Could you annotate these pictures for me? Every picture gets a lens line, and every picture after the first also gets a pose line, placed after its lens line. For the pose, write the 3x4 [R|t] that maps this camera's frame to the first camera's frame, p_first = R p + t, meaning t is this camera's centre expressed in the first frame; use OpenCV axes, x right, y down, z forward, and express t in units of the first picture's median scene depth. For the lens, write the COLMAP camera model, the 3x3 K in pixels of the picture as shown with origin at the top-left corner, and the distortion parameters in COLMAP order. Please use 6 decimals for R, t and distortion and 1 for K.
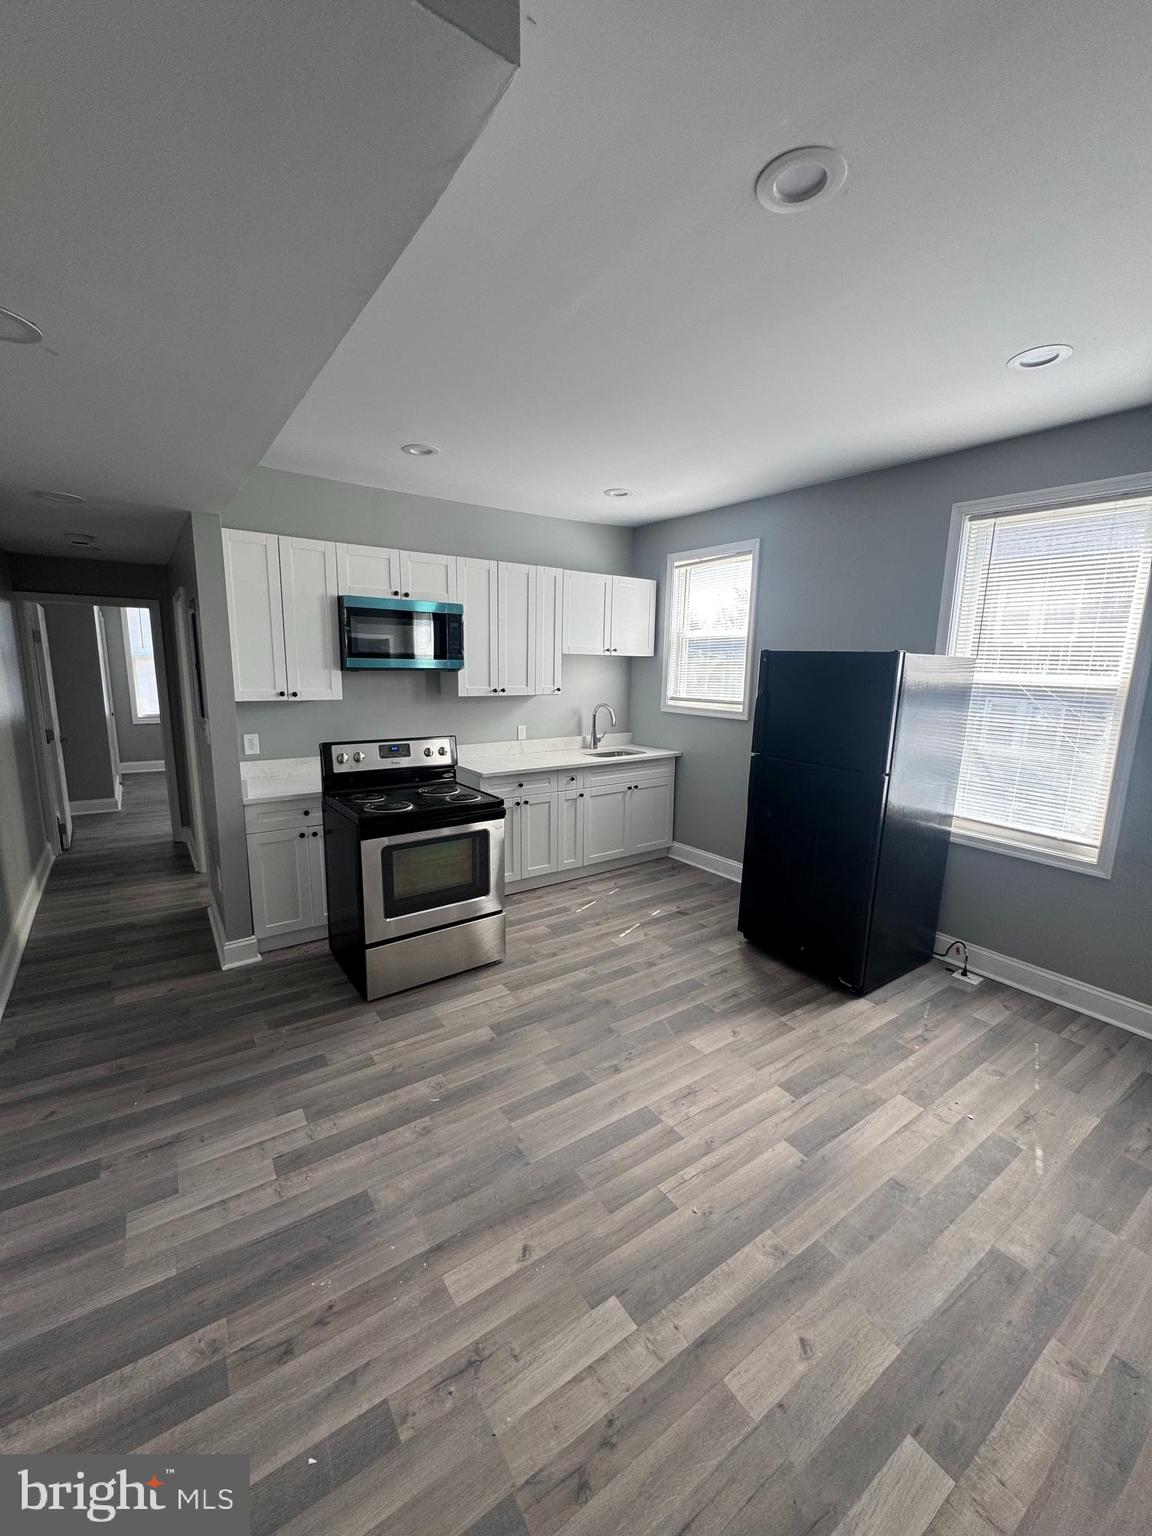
lens RADIAL K [[624.8, 0, 582.8], [0, 624.8, 762.0], [0, 0, 1]] dist [-0.000007, -0.000529]
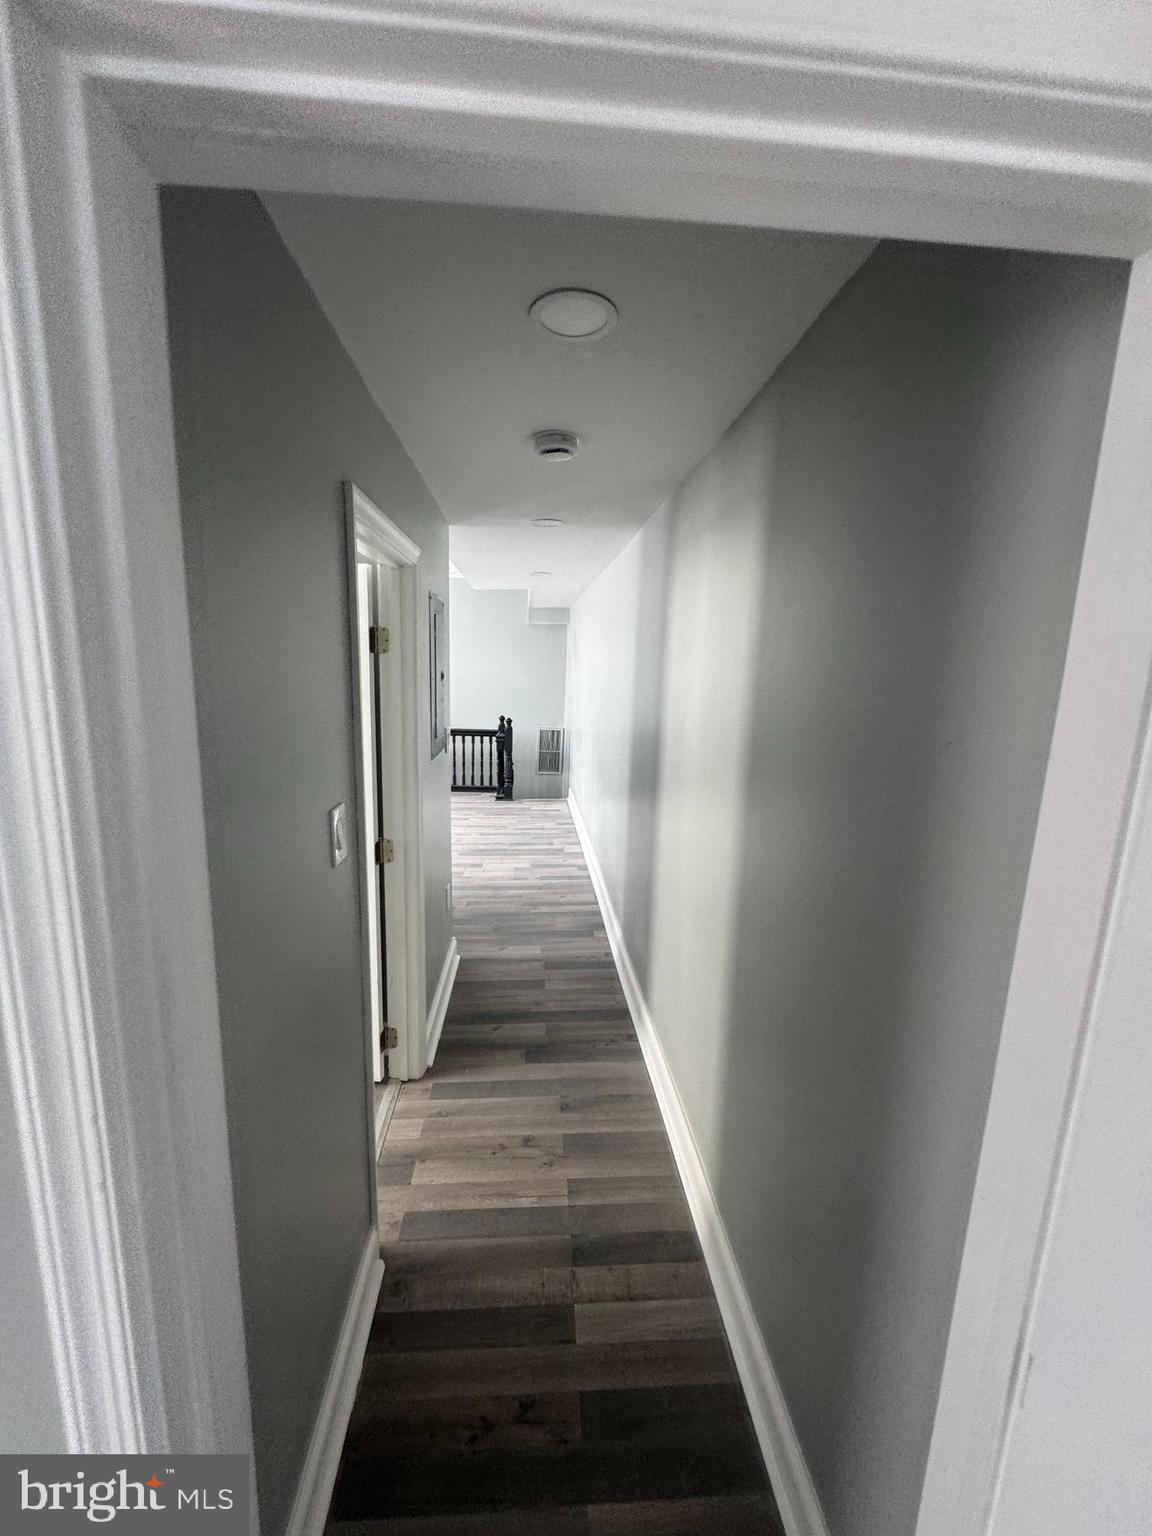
lens RADIAL K [[624.8, 0, 577.7], [0, 624.8, 773.8], [0, 0, 1]] dist [-0.000007, -0.000529]
pose [[-0.856749, -0.115088, 0.502728, -1.344538], [0.065624, 0.942532, 0.327607, -0.323464], [-0.511541, 0.313668, -0.799961, 1.776483]]
